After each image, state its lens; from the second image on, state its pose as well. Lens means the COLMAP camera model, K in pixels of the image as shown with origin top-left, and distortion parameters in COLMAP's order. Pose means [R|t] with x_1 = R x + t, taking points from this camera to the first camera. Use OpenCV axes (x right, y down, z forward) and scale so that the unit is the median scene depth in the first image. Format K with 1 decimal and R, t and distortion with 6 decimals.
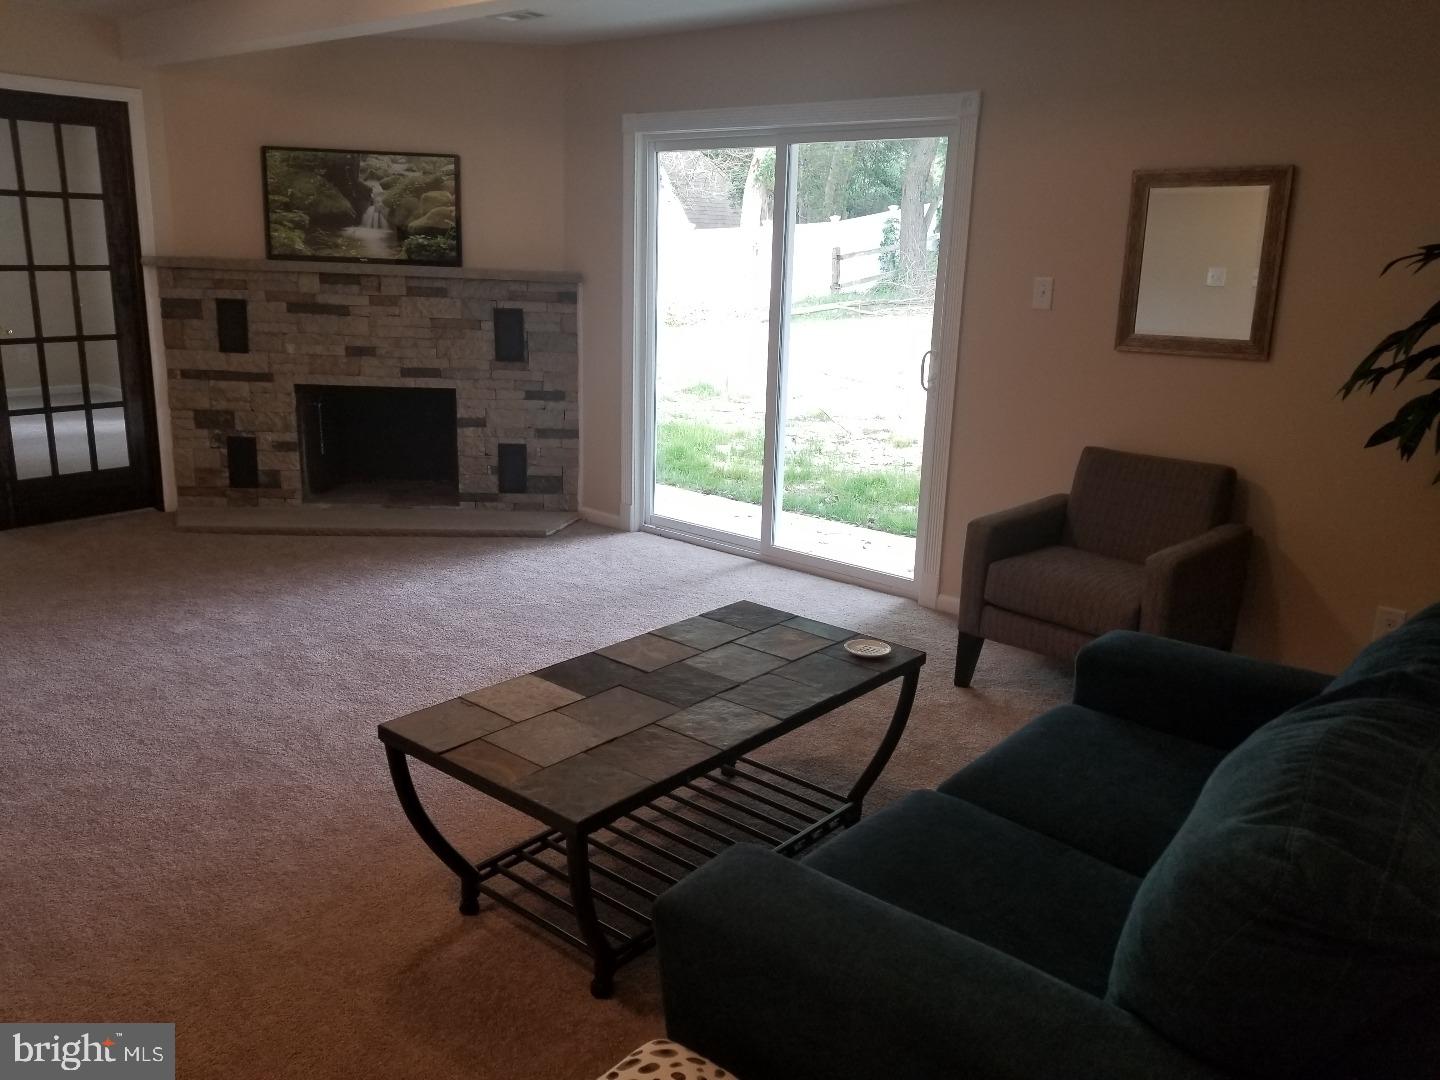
lens RADIAL K [[1133.2, 0, 723.4], [0, 1133.2, 515.3], [0, 0, 1]] dist [0.111496, -0.148117]
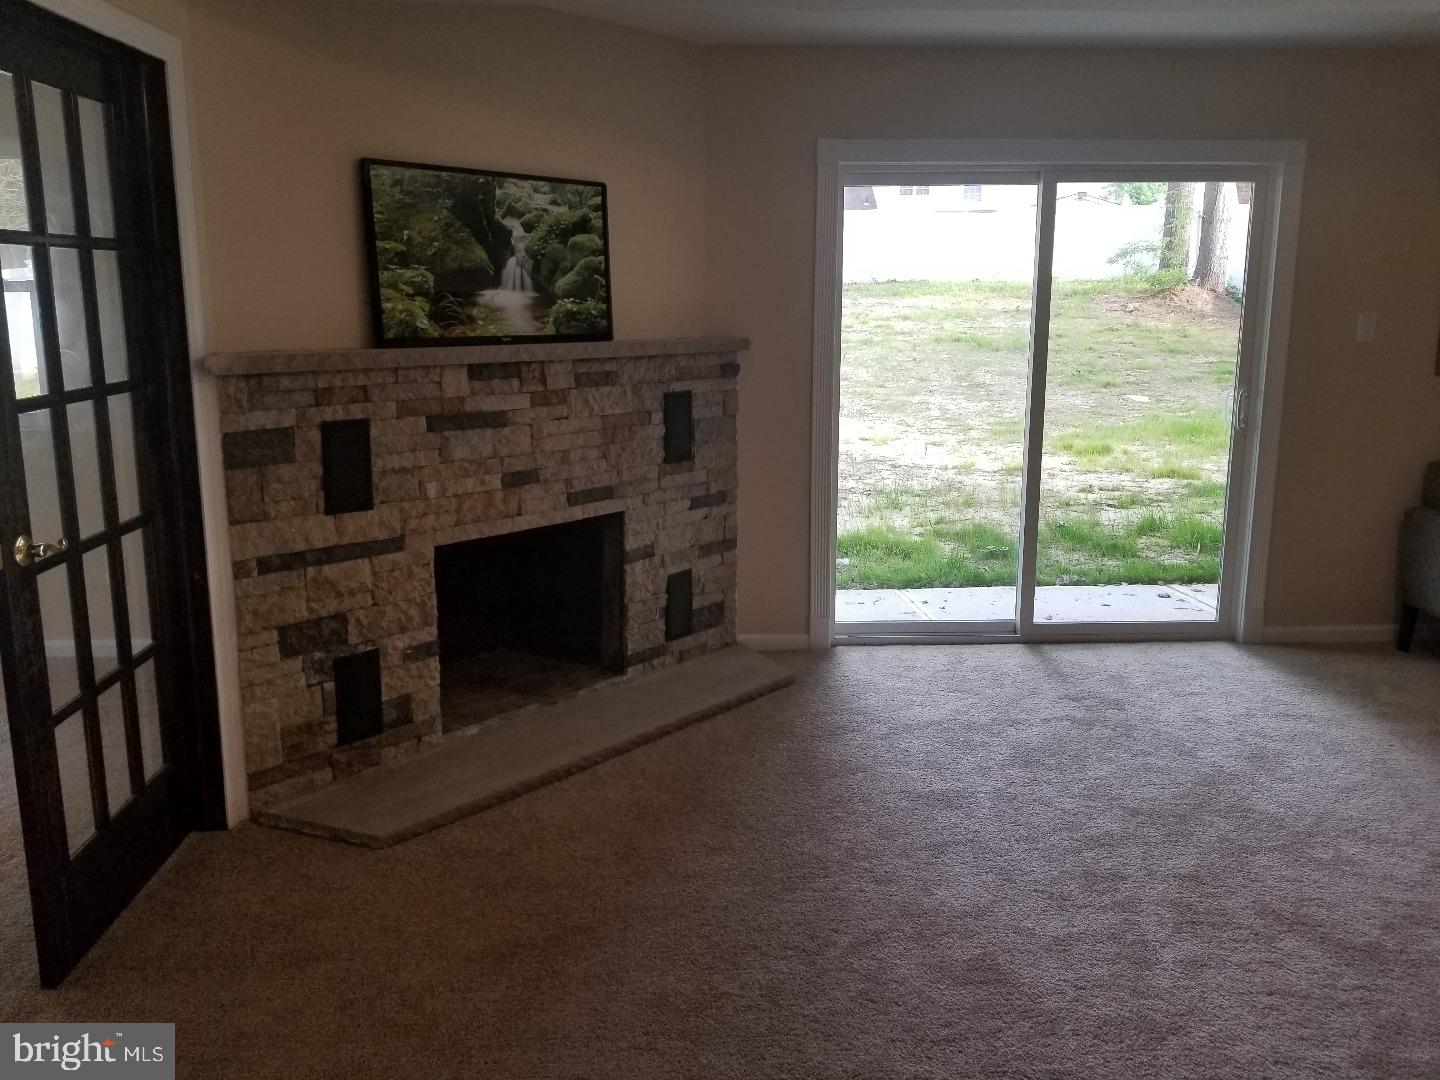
lens RADIAL K [[1133.2, 0, 723.4], [0, 1133.2, 515.3], [0, 0, 1]] dist [0.111496, -0.148117]
pose [[0.706232, -0.164970, 0.688492, -0.687871], [0.187589, 0.981319, 0.042712, -0.129247], [-0.682676, 0.098989, 0.723985, 0.459215]]
